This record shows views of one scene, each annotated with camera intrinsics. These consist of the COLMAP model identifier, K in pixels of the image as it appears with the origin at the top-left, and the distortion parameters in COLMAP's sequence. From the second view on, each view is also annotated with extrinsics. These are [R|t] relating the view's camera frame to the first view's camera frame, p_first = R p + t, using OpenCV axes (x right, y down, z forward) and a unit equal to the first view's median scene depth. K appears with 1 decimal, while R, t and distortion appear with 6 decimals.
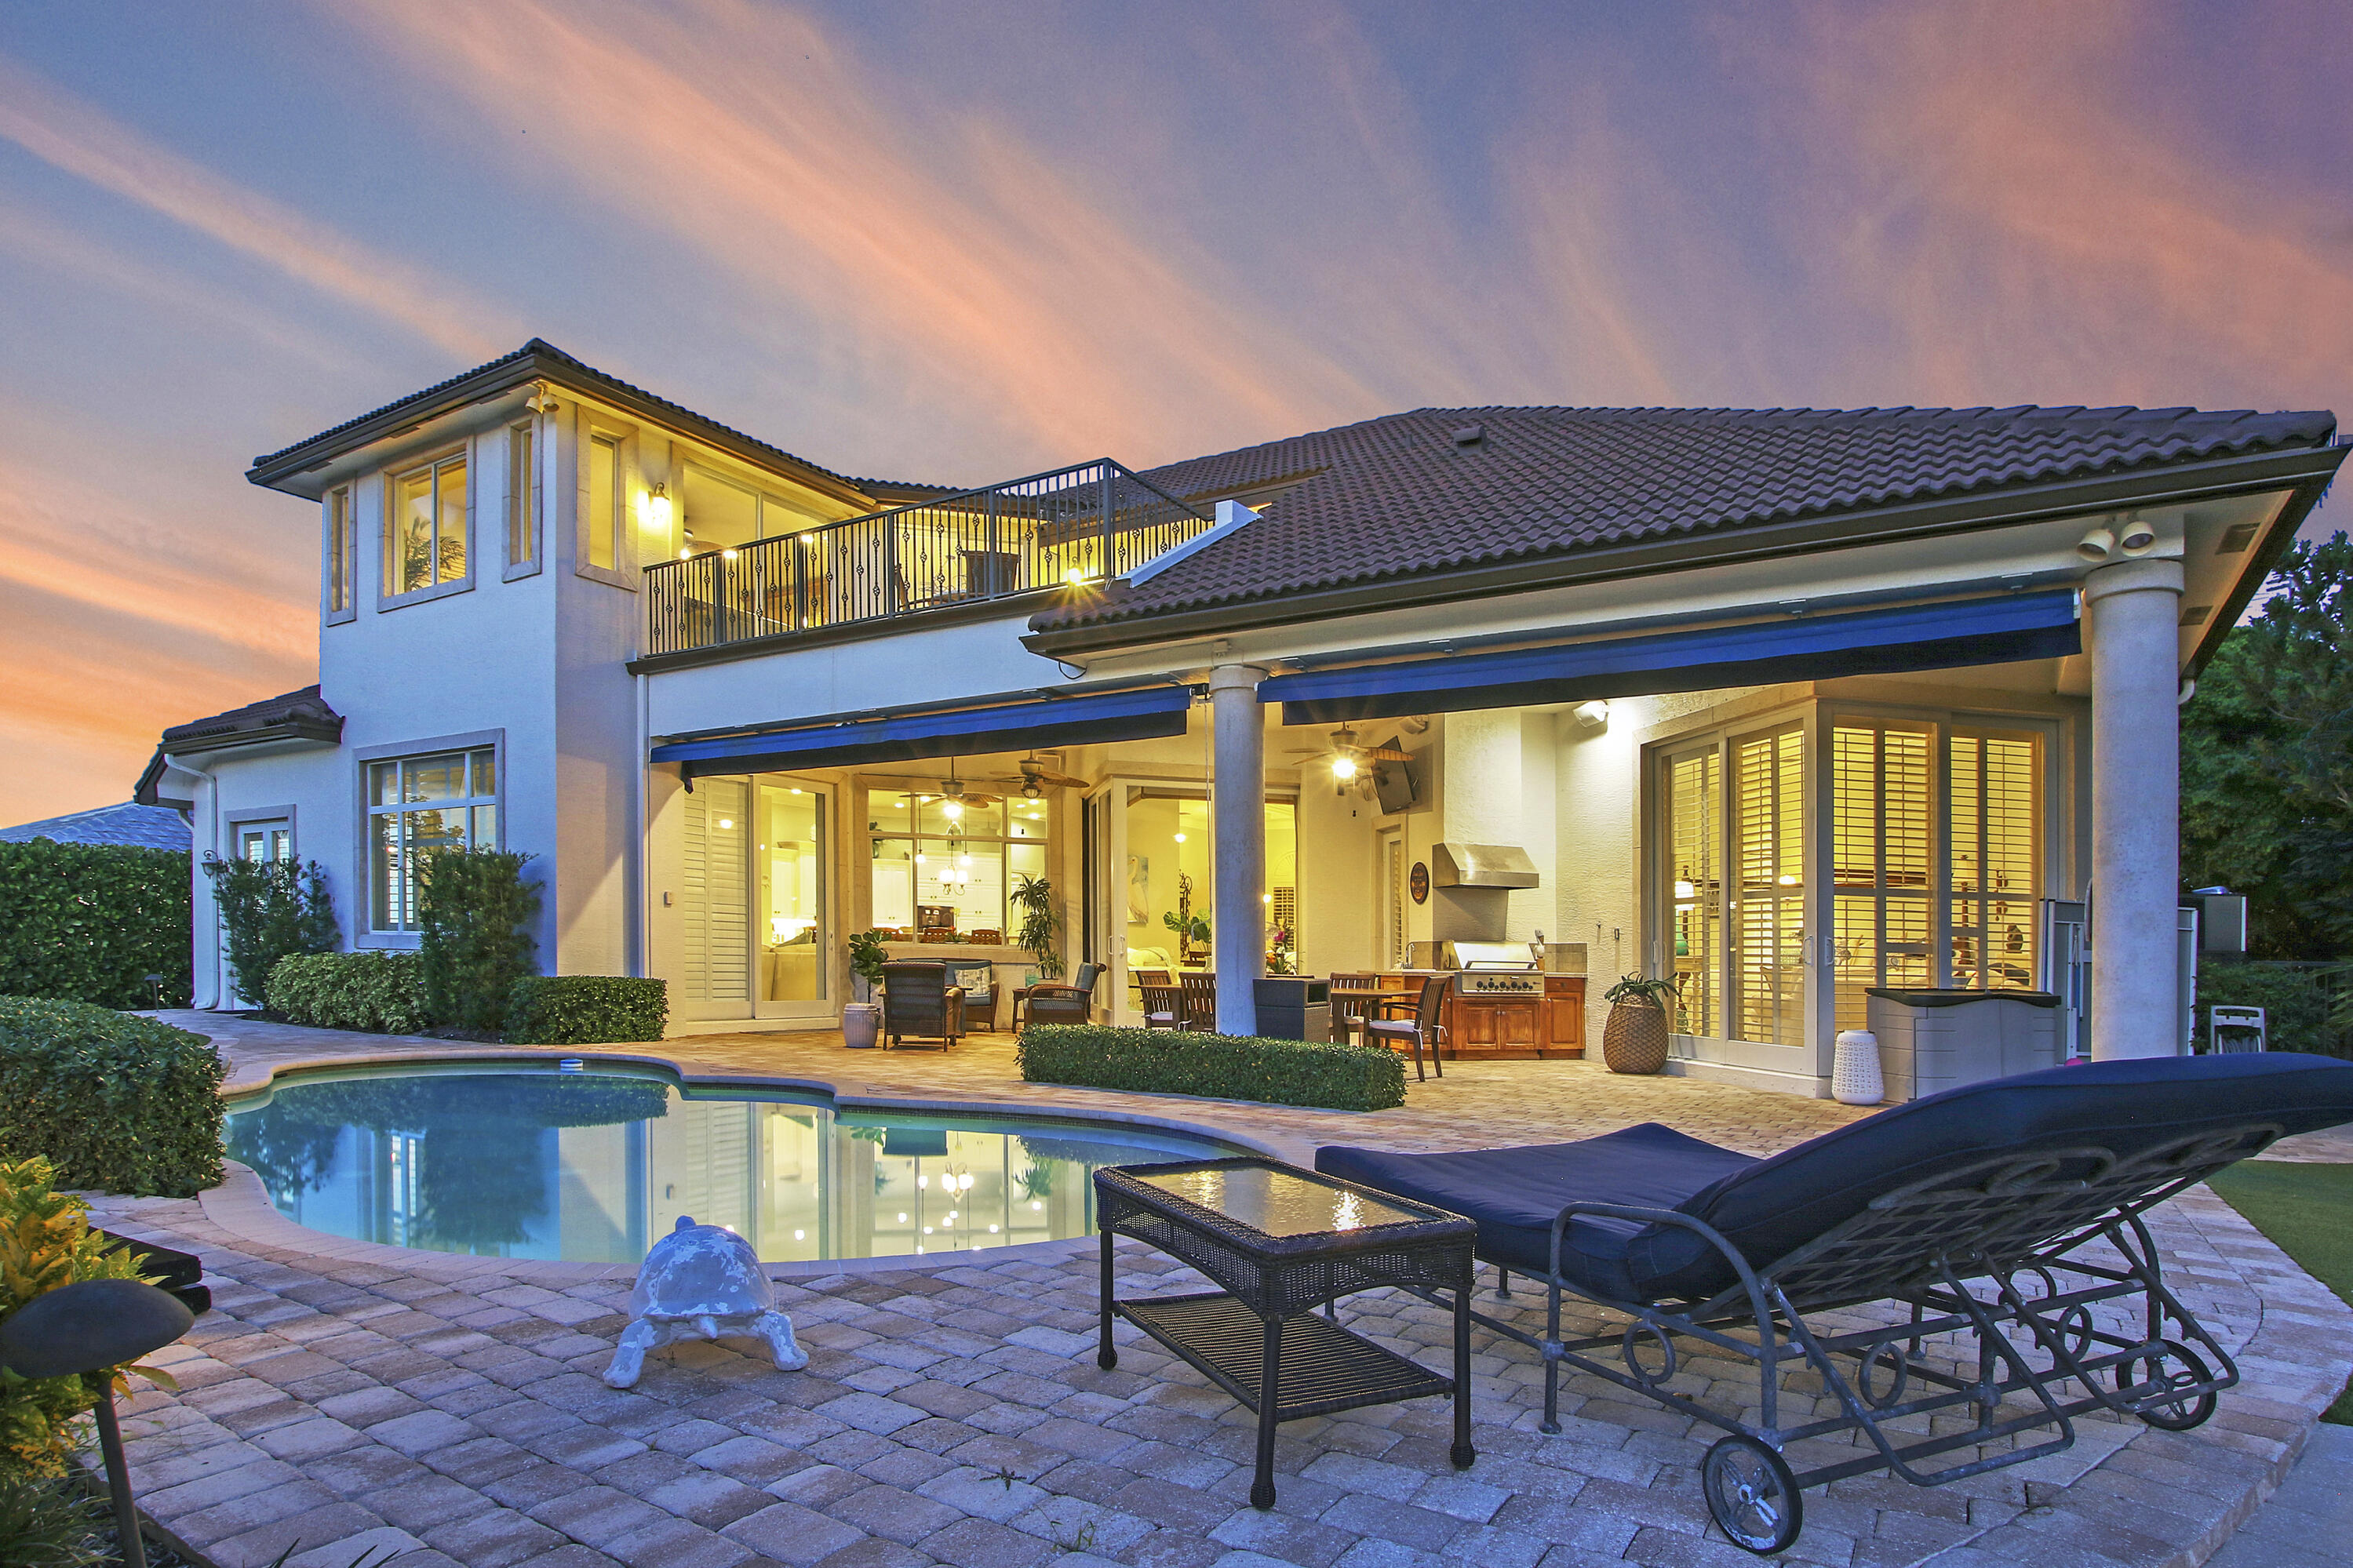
lens RADIAL K [[1308.9, 0, 1176.5], [0, 1308.9, 784.0], [0, 0, 1]] dist [-0.003967, -0.000946]
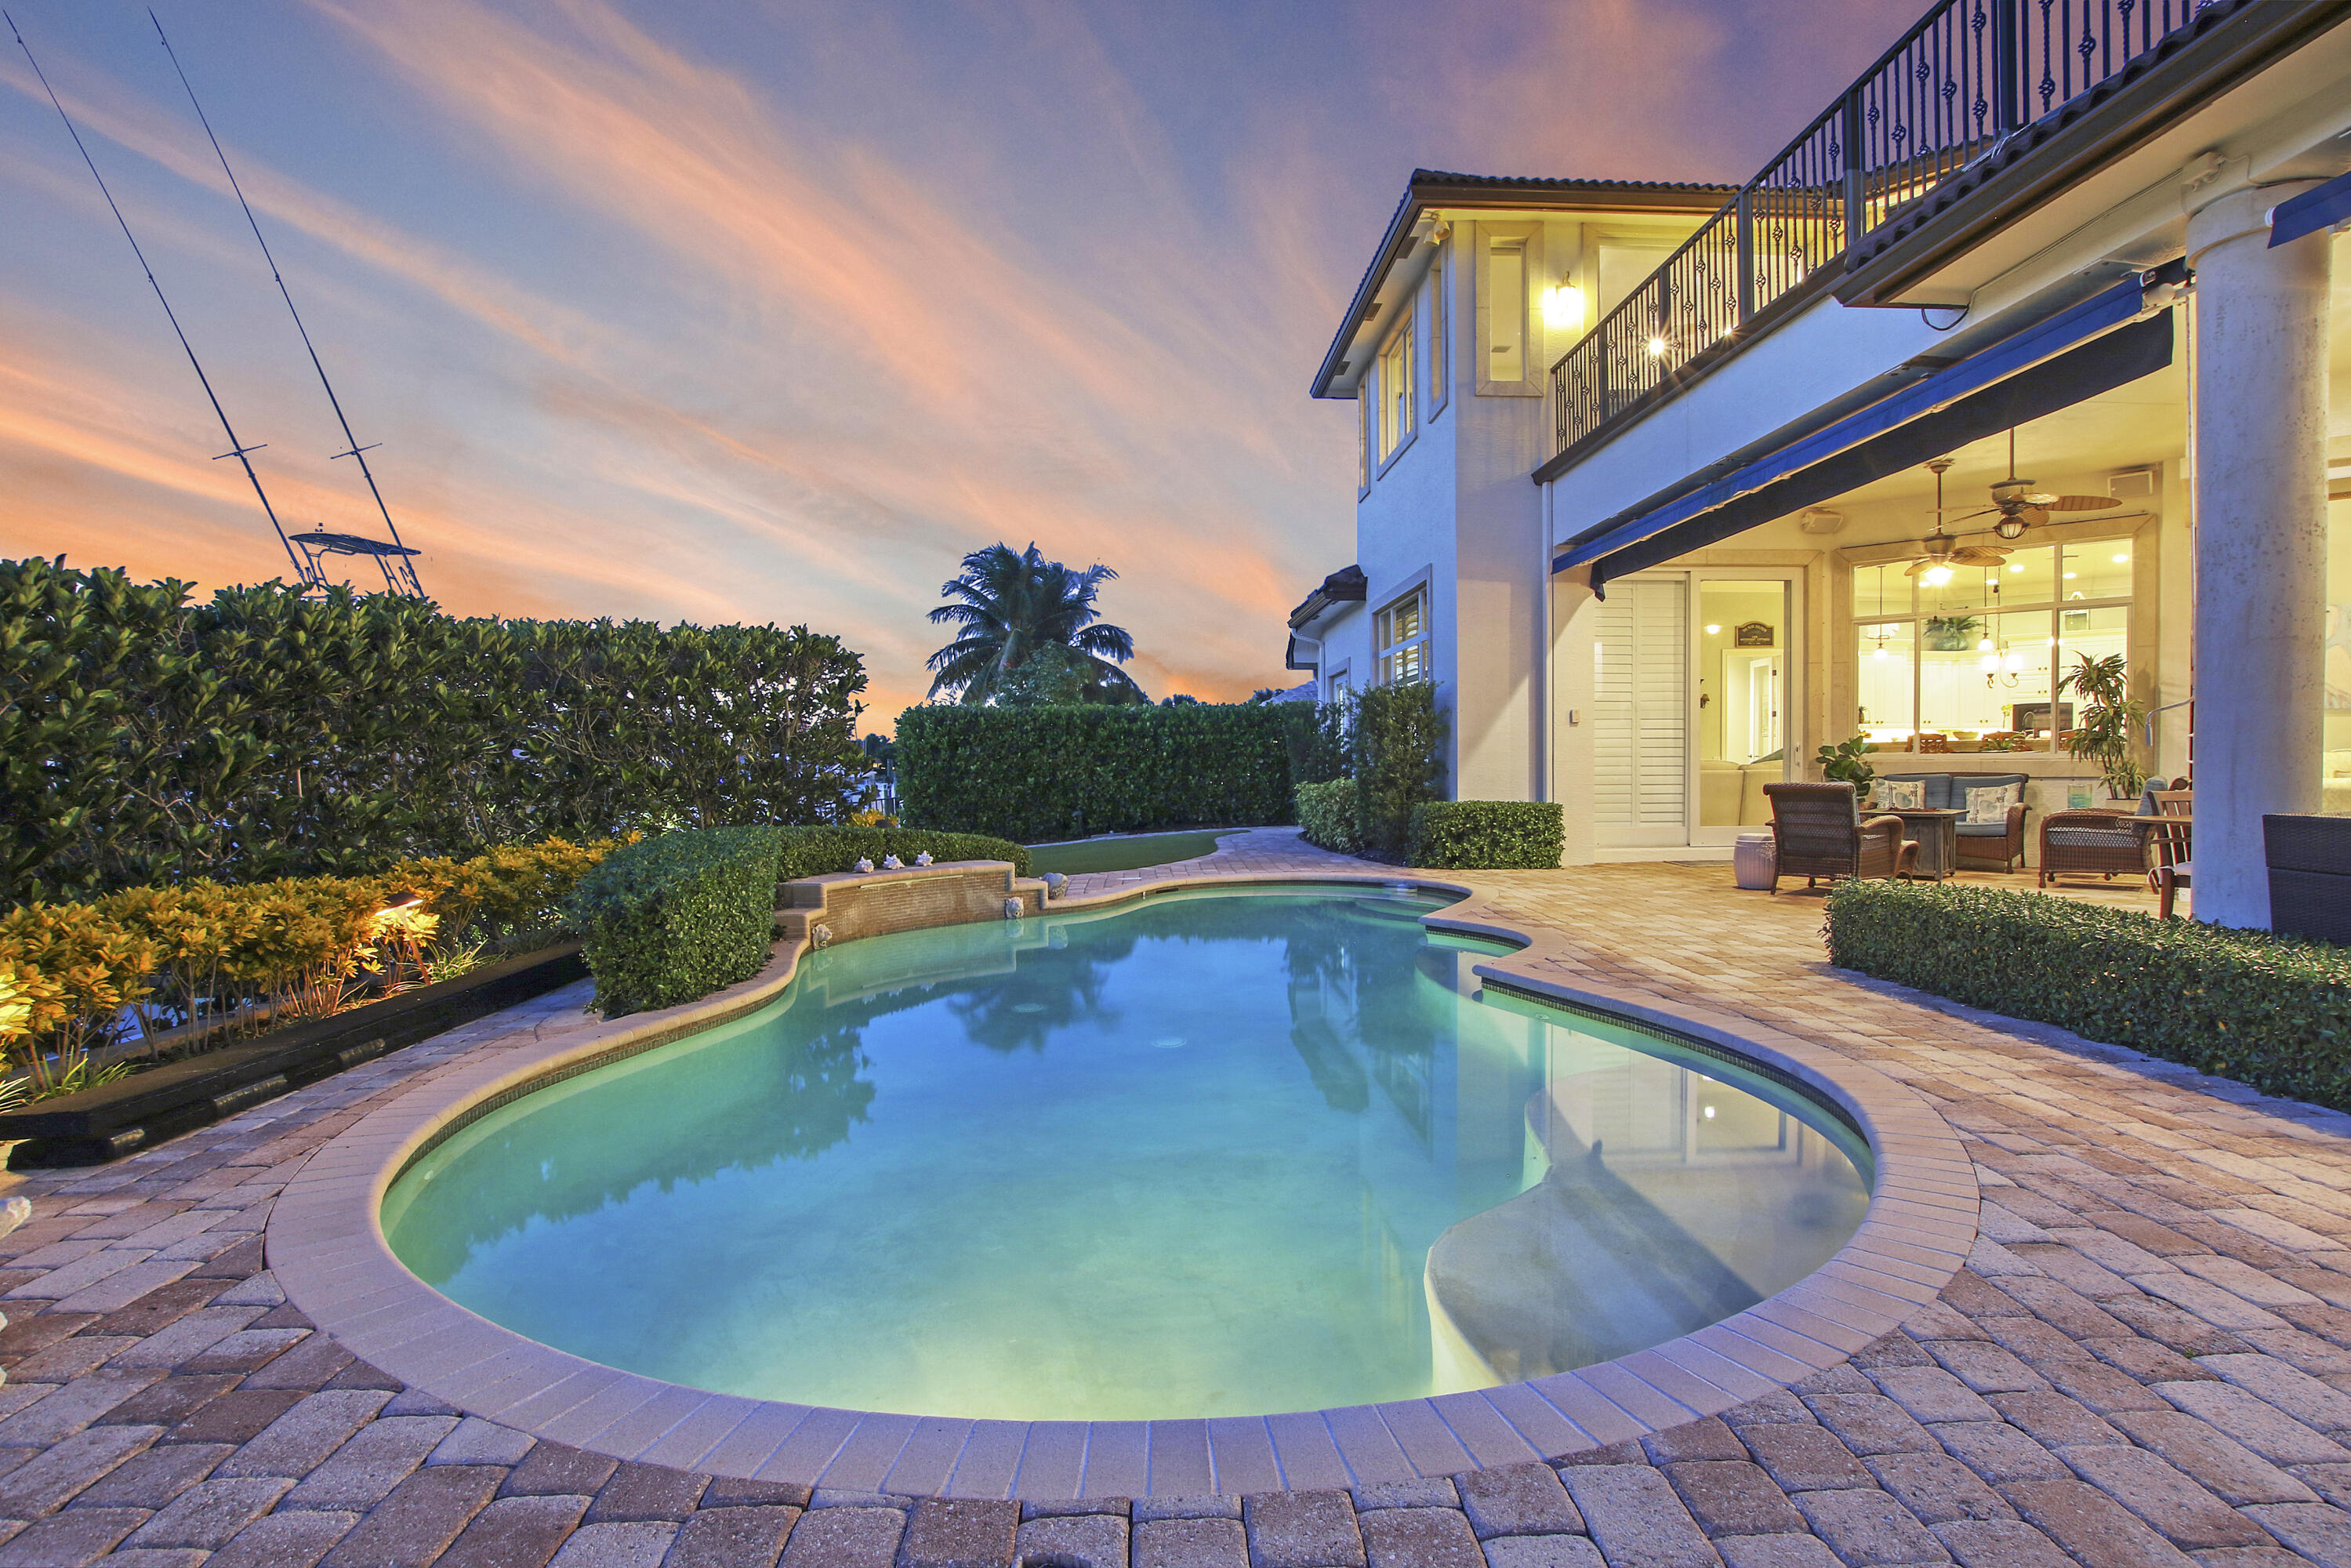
lens RADIAL K [[1152.4, 0, 1175.5], [0, 1152.4, 784.0], [0, 0, 1]] dist [-0.037421, 0.001021]
pose [[0.574731, -0.014546, -0.818213, 0.113046], [0.130856, 0.988610, 0.074341, 0.035989], [0.807813, -0.149794, 0.570088, 0.292034]]
